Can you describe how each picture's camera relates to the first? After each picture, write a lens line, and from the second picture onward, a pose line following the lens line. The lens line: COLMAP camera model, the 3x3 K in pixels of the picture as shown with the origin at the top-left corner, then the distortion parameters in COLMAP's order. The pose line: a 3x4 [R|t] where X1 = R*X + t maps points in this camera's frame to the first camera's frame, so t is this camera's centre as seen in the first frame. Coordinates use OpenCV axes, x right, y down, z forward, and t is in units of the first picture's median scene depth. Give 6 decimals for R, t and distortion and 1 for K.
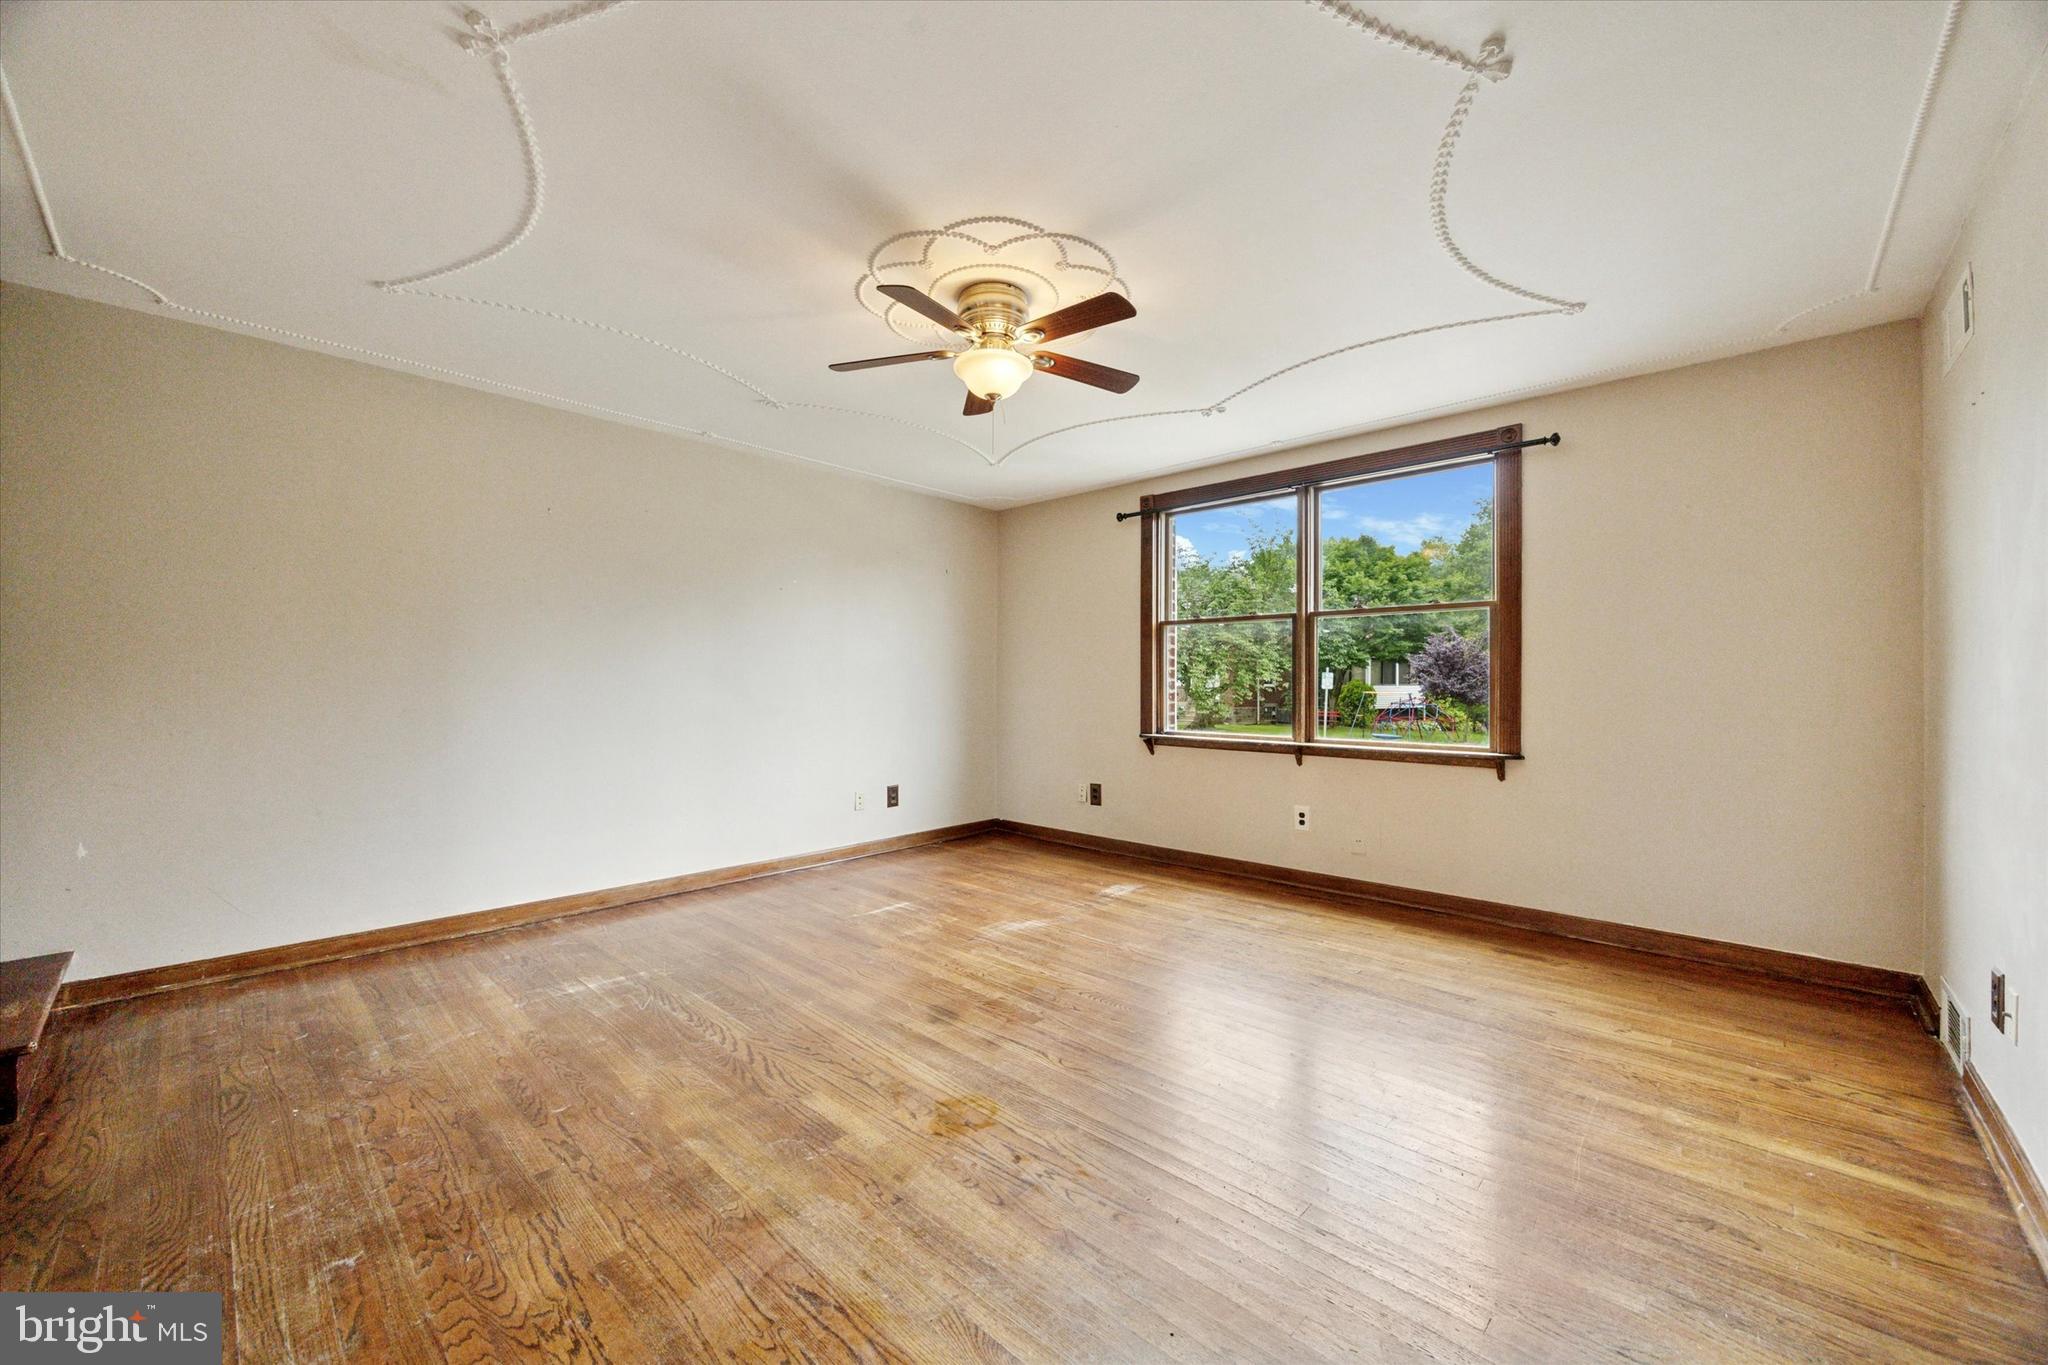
lens RADIAL K [[792.4, 0, 1022.2], [0, 792.4, 689.4], [0, 0, 1]] dist [-0.006375, -0.000258]
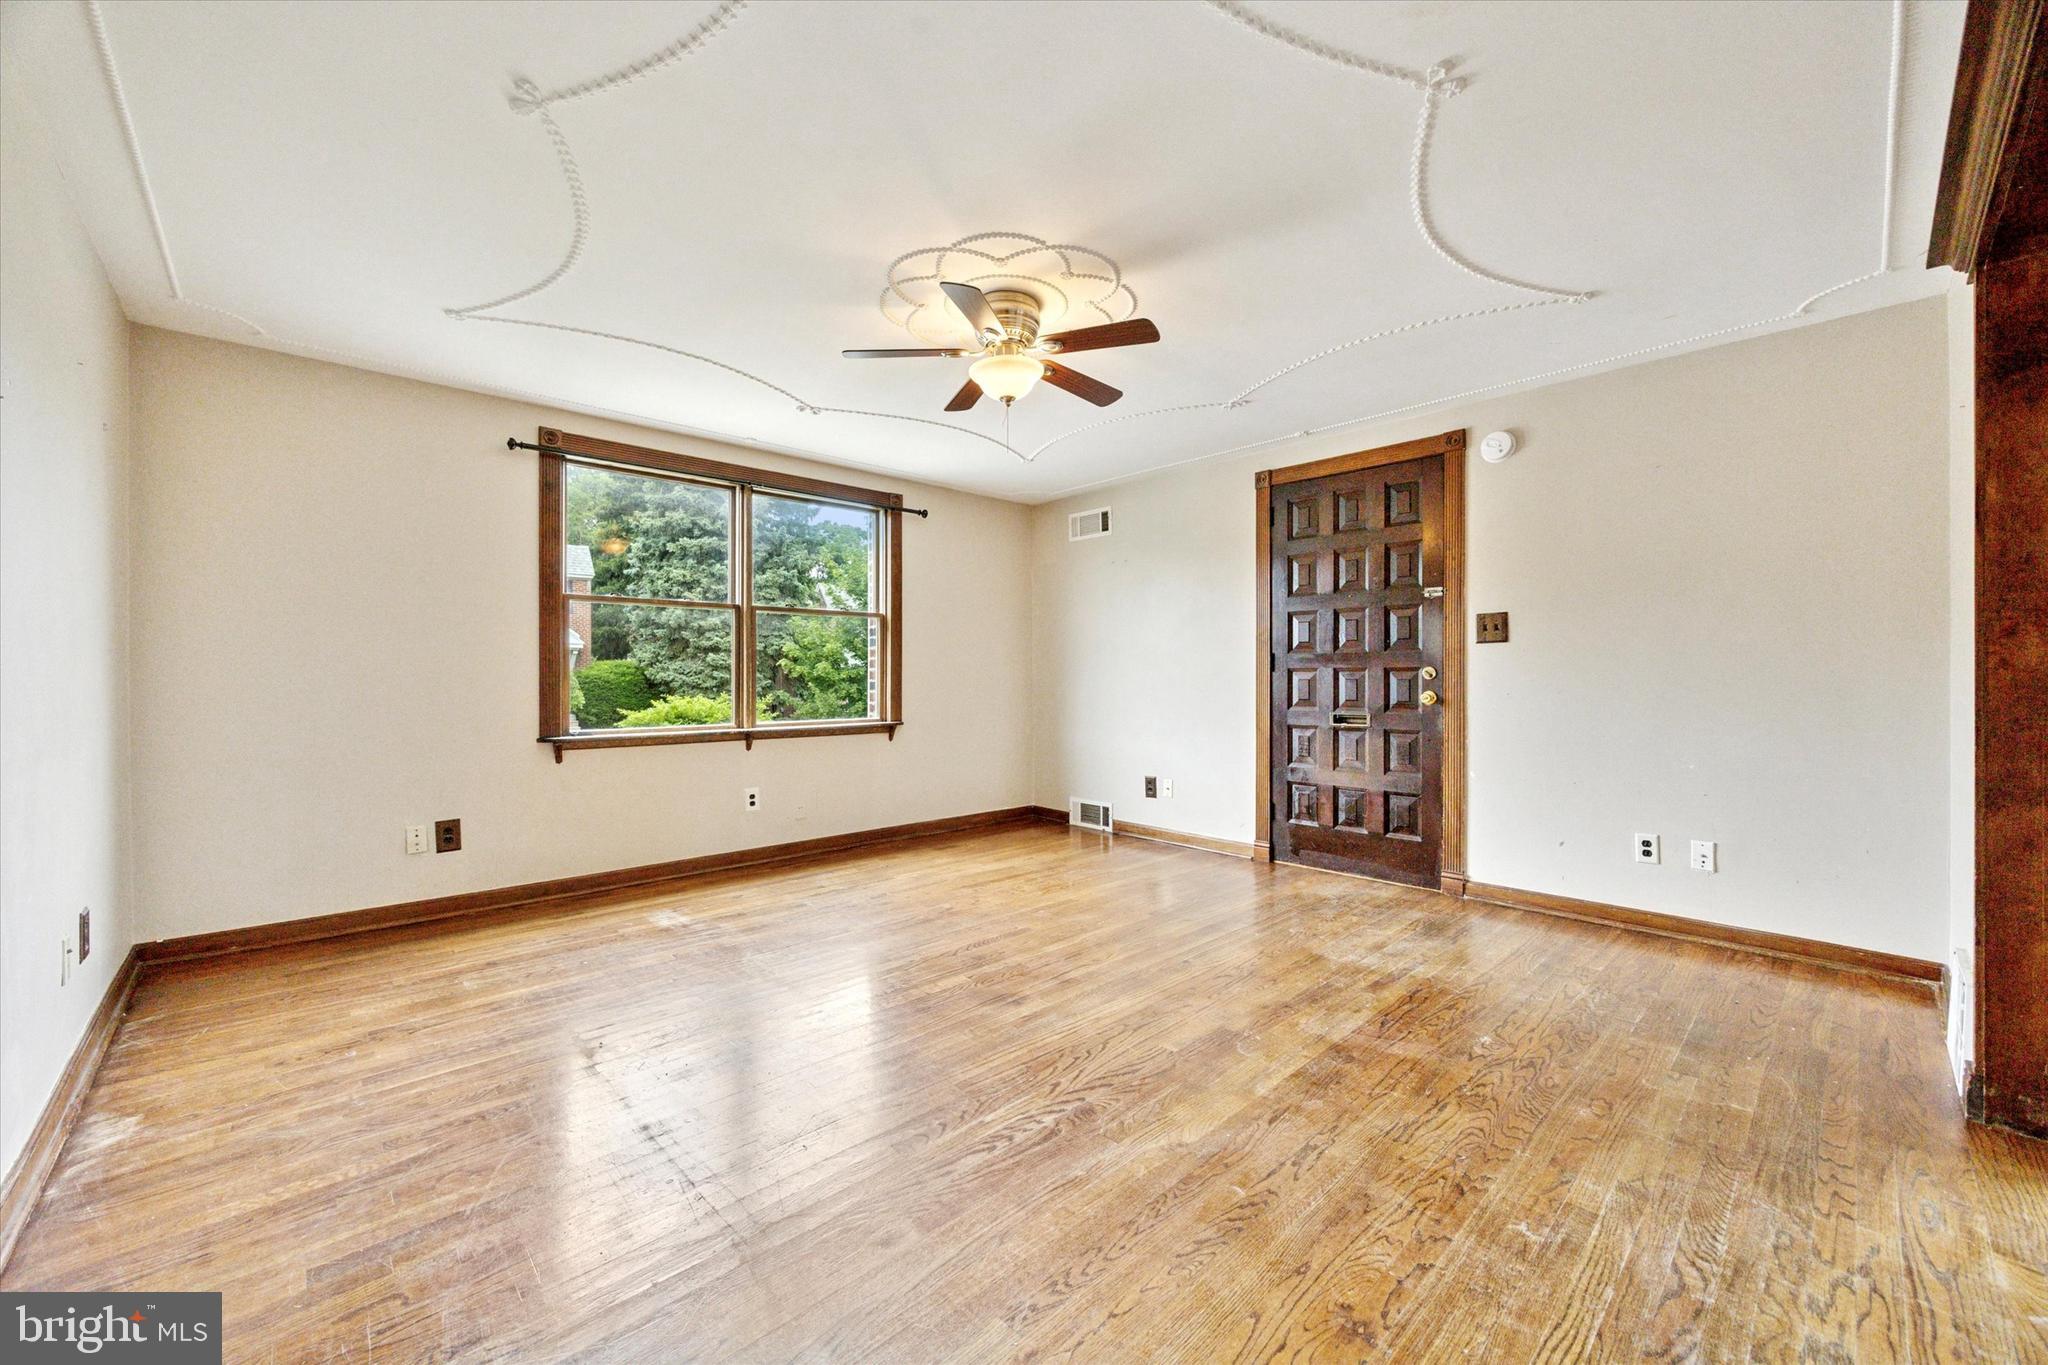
lens RADIAL K [[792.4, 0, 1035.4], [0, 792.4, 689.6], [0, 0, 1]] dist [-0.006375, -0.000258]
pose [[0.041643, -0.017762, 0.998975, -1.032742], [0.009828, 0.999801, 0.017367, 0.001219], [-0.999084, 0.009095, 0.041809, 0.863918]]
